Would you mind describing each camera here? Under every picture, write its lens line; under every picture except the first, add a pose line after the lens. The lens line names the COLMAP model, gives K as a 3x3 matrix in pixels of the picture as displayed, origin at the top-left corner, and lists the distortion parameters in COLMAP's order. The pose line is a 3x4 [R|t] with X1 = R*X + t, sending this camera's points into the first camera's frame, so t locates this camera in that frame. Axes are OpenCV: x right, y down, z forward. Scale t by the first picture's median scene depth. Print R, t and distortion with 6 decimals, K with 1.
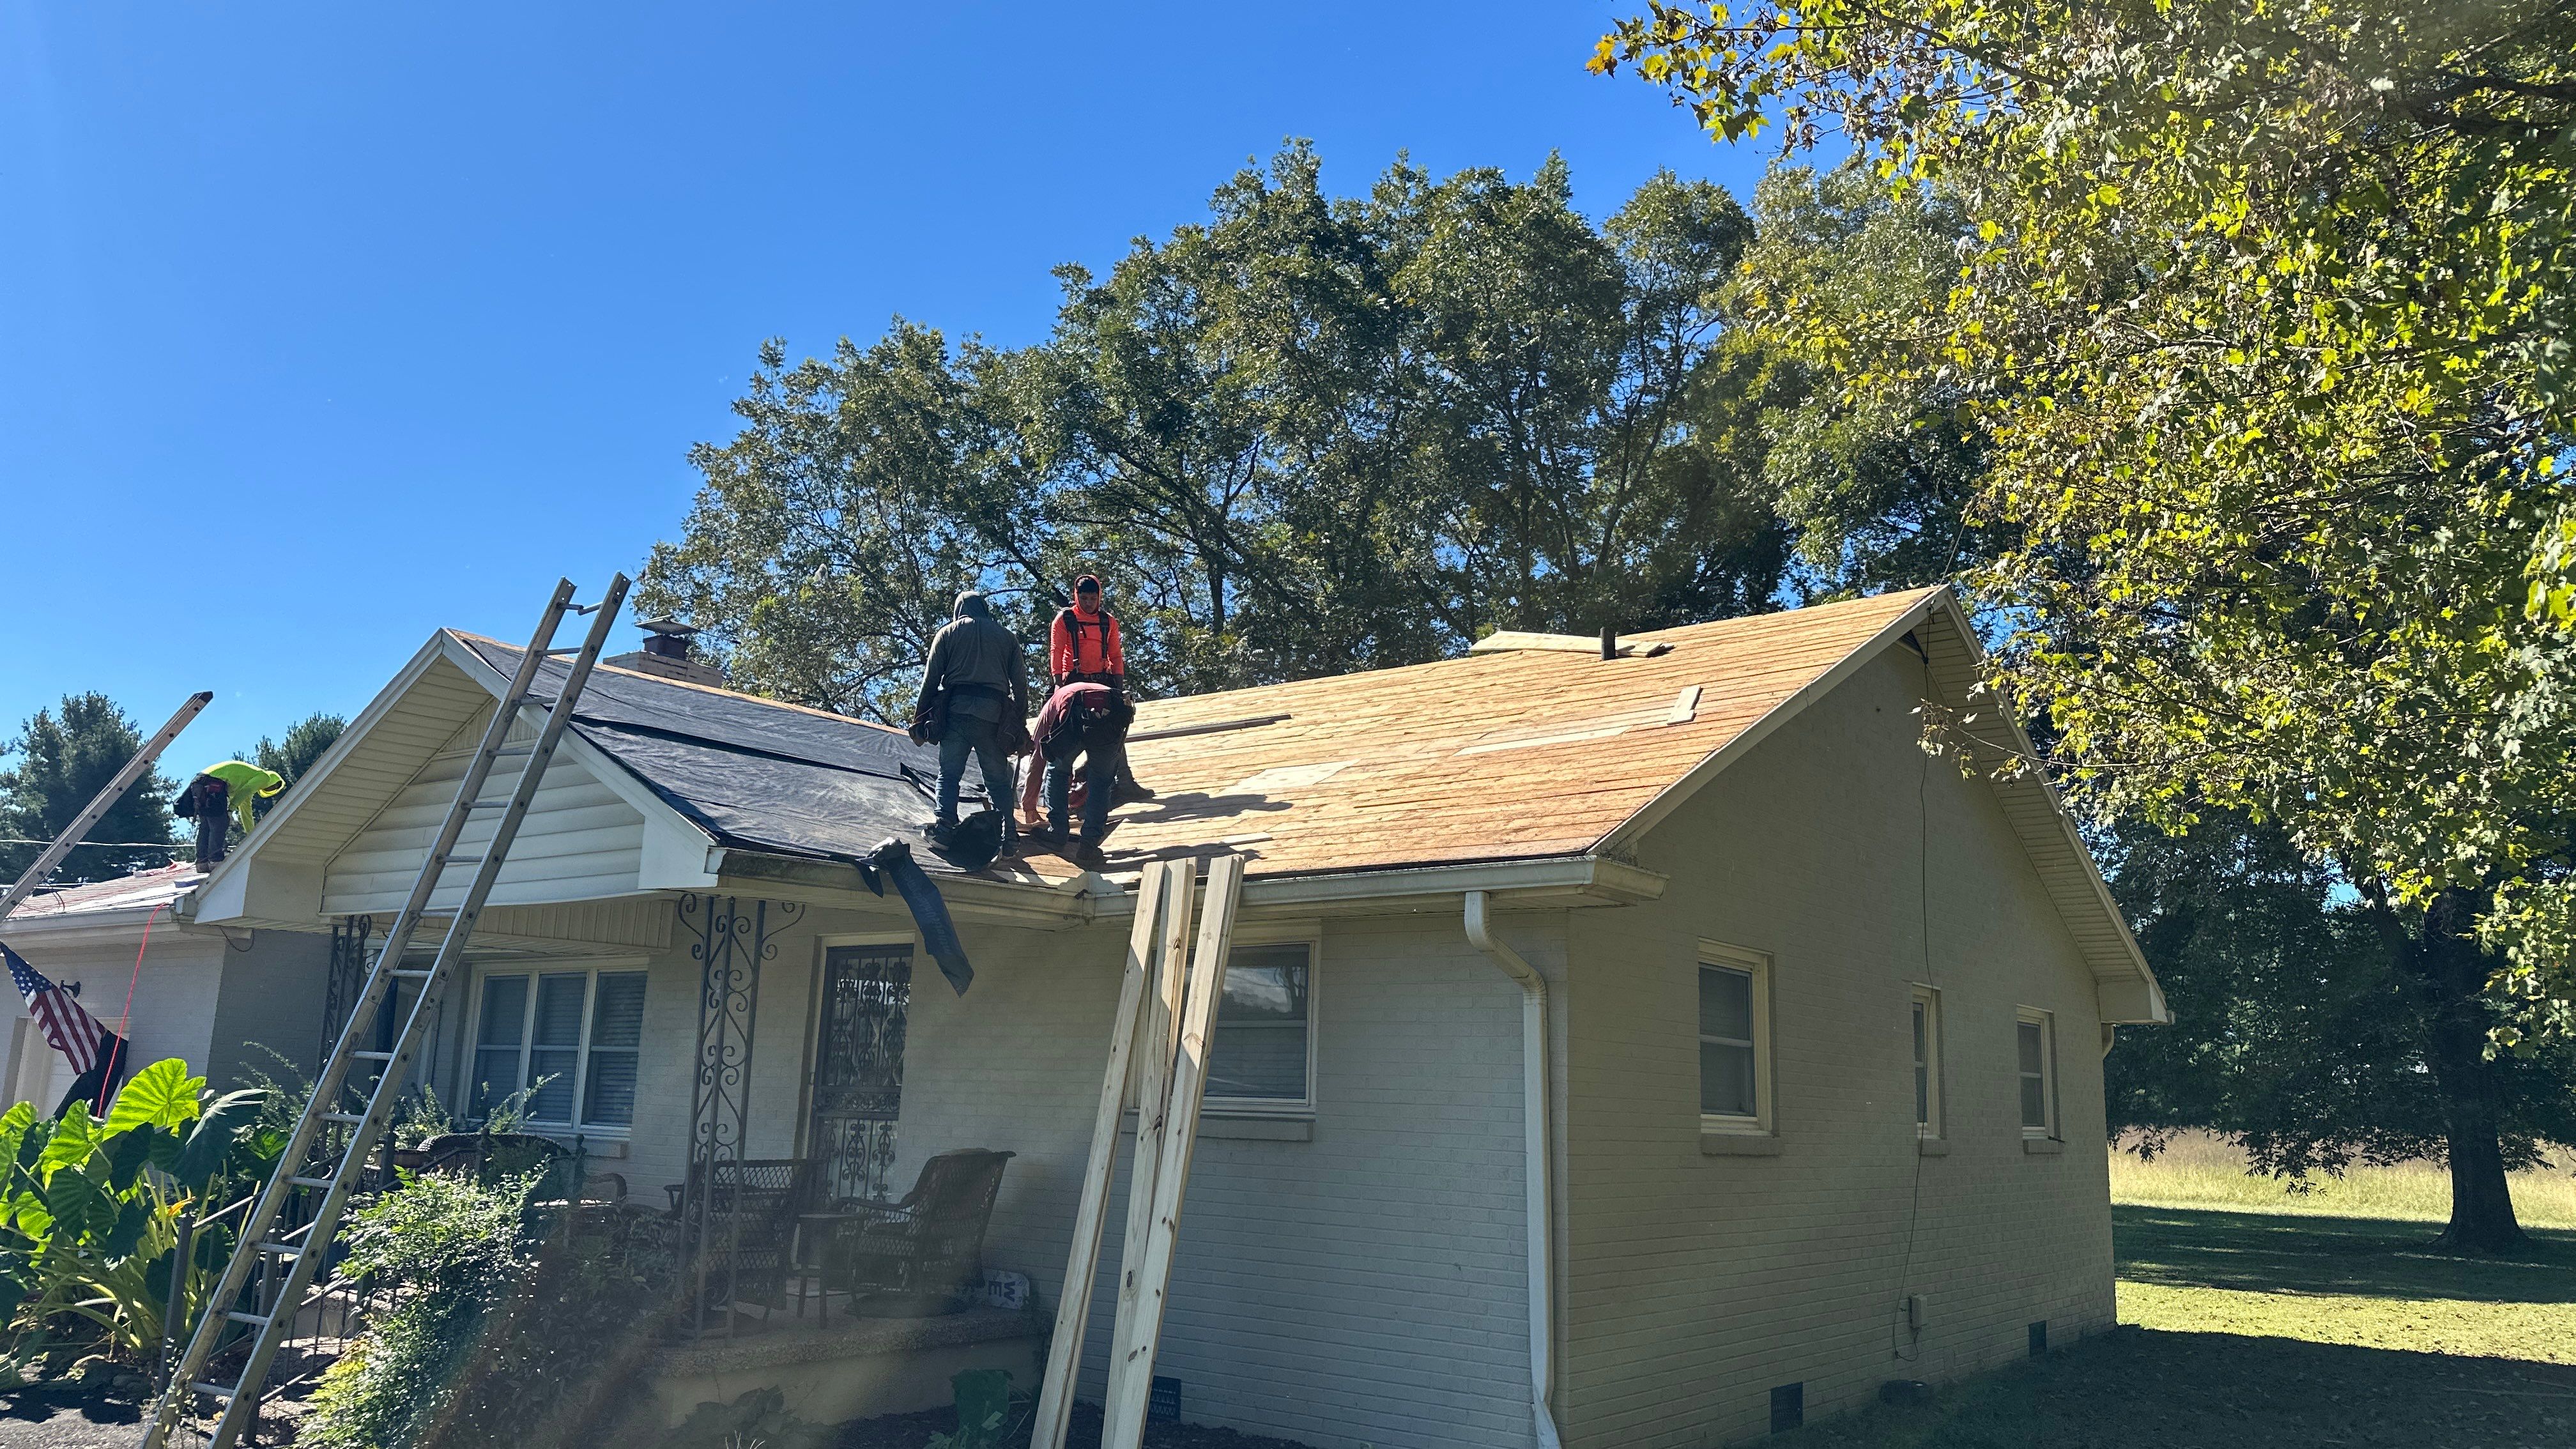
lens RADIAL K [[1844.9, 0, 1328.6], [0, 1844.9, 692.1], [0, 0, 1]] dist [0.066190, -0.062680]
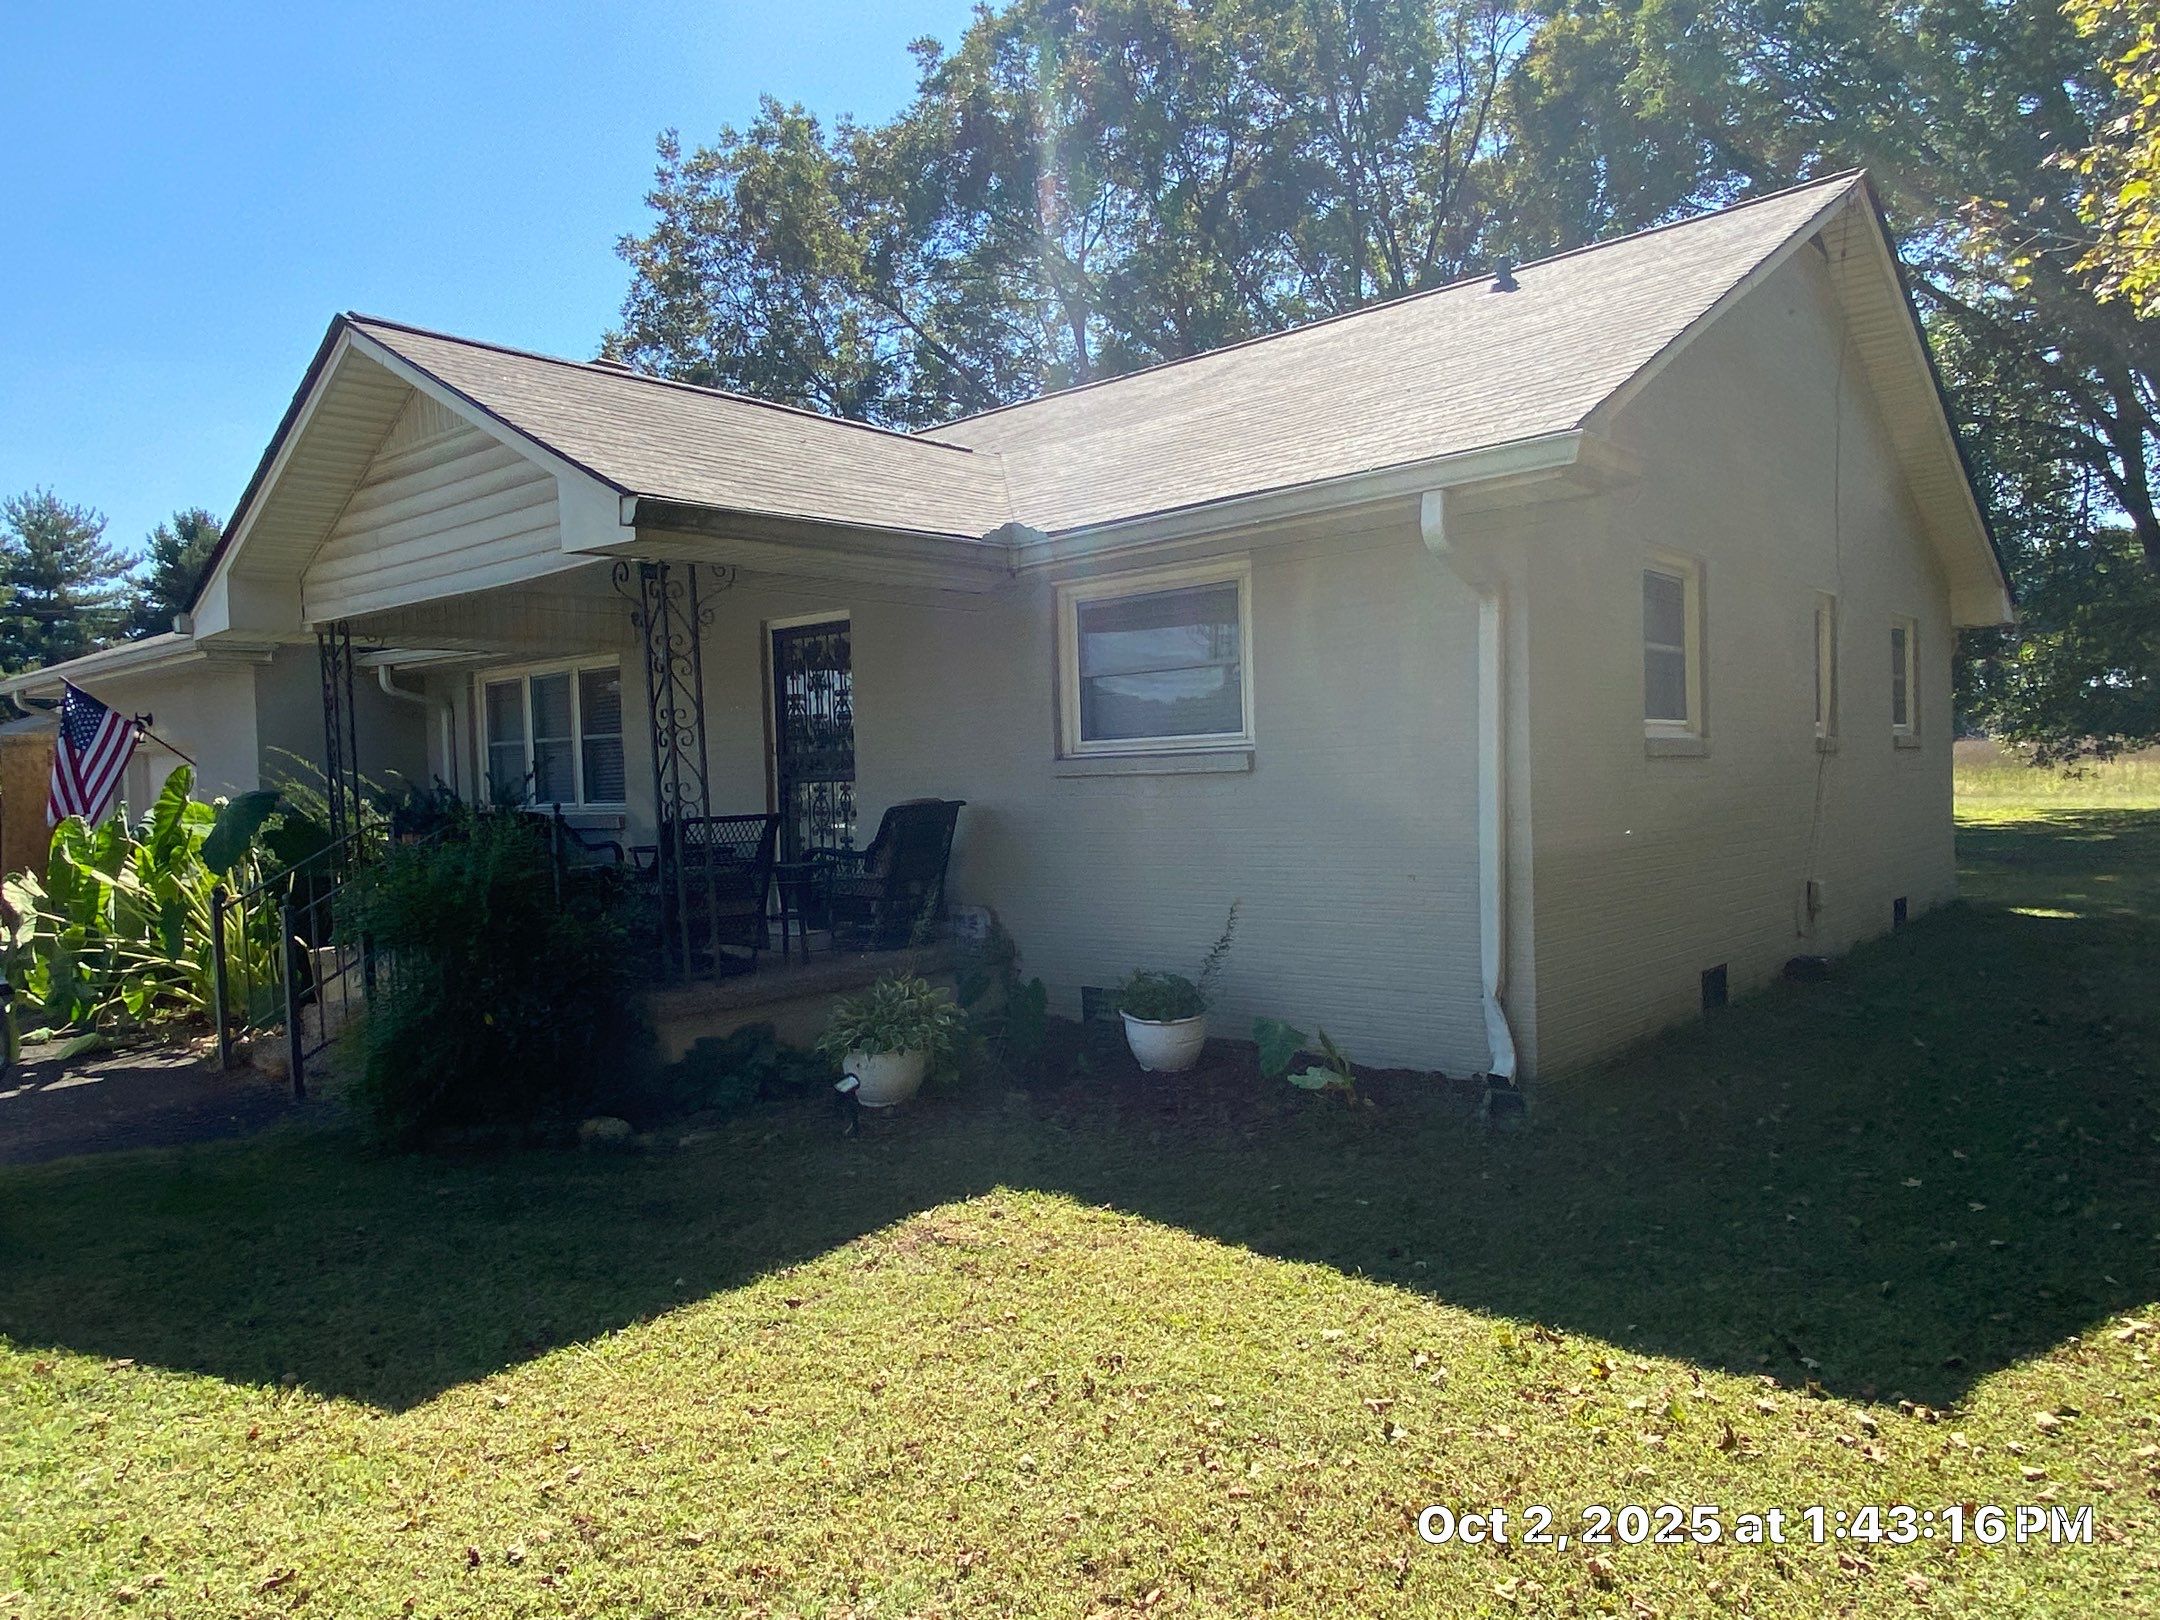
lens RADIAL K [[1421.7, 0, 1078.9], [0, 1421.7, 823.4], [0, 0, 1]] dist [0.075087, 0.002648]
pose [[0.995488, -0.059227, -0.074132, -0.043149], [0.075718, 0.966700, 0.244453, 0.064177], [0.057186, -0.248963, 0.966823, 0.203608]]
